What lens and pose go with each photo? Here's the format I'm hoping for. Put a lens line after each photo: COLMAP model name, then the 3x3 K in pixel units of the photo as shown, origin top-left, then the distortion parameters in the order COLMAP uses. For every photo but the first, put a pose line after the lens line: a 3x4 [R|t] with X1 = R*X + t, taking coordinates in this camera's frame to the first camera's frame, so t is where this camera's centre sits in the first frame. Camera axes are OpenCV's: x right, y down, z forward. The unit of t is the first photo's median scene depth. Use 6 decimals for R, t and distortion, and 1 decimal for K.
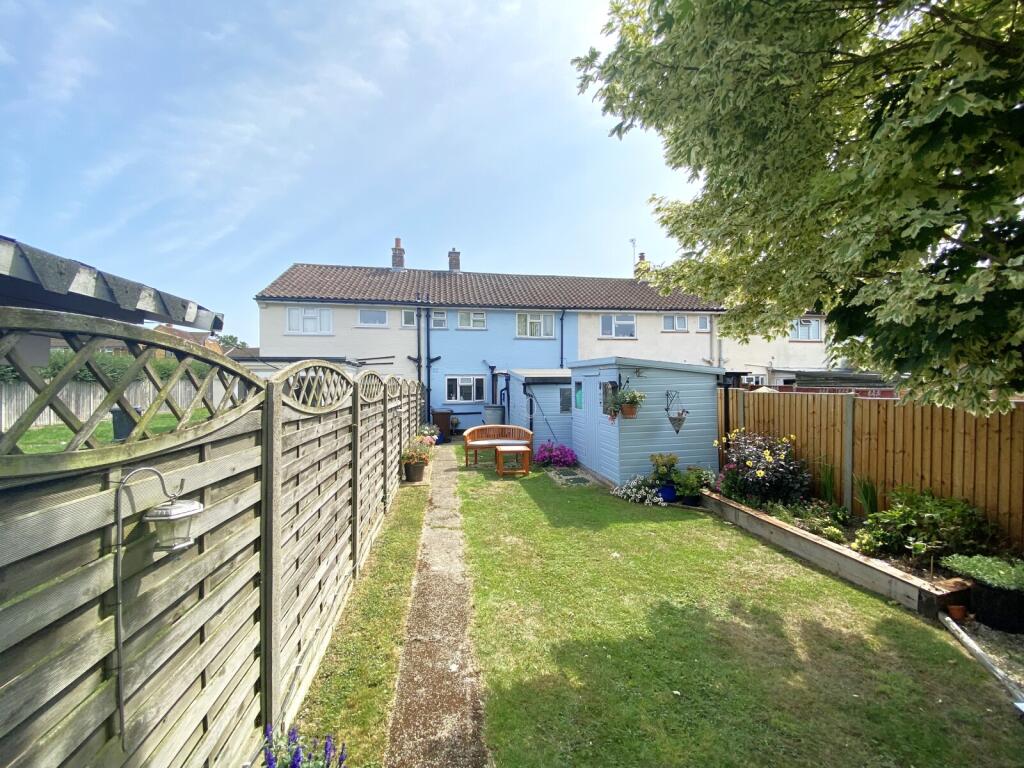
lens RADIAL K [[403.6, 0, 512.3], [0, 403.6, 387.6], [0, 0, 1]] dist [0.030508, -0.000046]
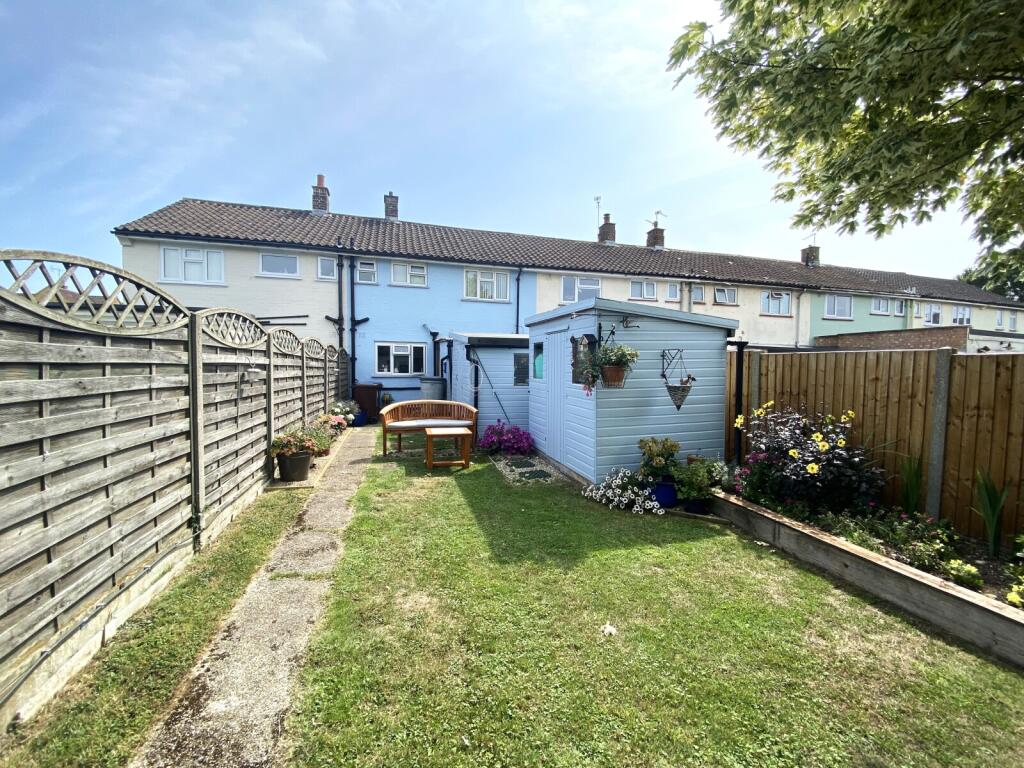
lens RADIAL K [[411.5, 0, 512.0], [0, 411.5, 384.0], [0, 0, 1]] dist [0.002044, -0.000126]
pose [[0.993879, 0.011020, 0.109926, 0.035536], [-0.015212, 0.999186, 0.037368, 0.038697], [-0.109425, -0.038812, 0.993237, 0.270787]]
